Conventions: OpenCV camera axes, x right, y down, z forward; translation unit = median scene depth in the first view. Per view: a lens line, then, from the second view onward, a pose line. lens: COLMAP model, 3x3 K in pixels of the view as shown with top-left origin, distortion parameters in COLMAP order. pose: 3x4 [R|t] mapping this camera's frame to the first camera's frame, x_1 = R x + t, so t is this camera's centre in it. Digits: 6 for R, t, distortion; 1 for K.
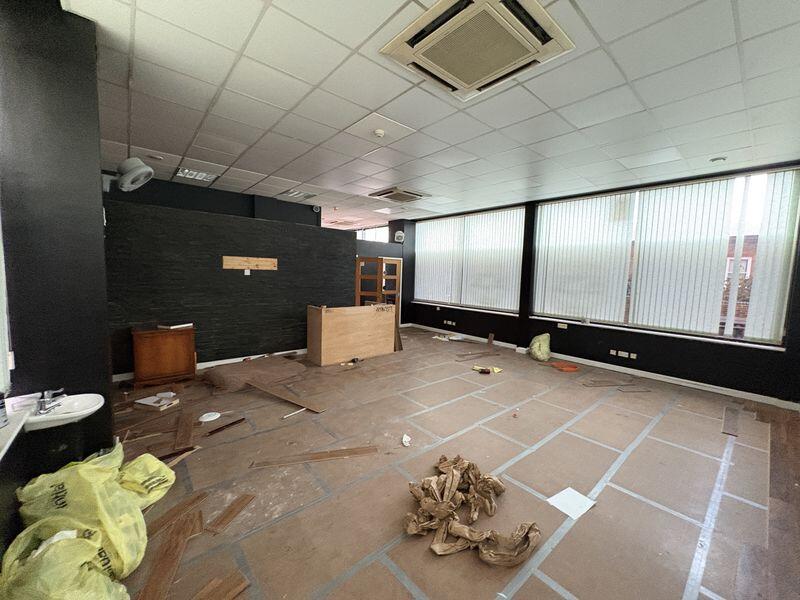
lens RADIAL K [[319.0, 0, 400.0], [0, 319.0, 300.0], [0, 0, 1]] dist [0.000232, -0.000183]
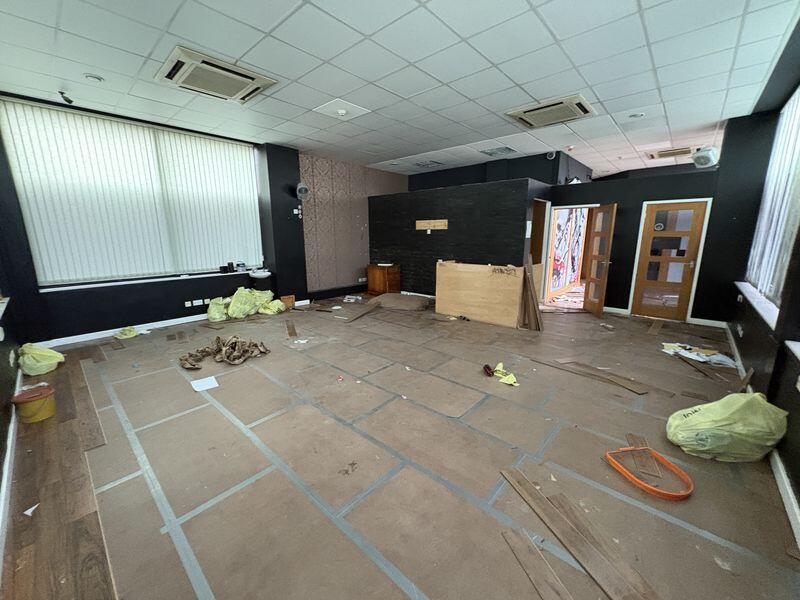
lens RADIAL K [[319.0, 0, 400.0], [0, 319.0, 300.0], [0, 0, 1]] dist [0.000232, -0.000183]
pose [[0.131132, 0.172054, -0.976321, 0.868958], [-0.075666, 0.983689, 0.163189, -0.015267], [0.988473, 0.052475, 0.142012, 0.719965]]
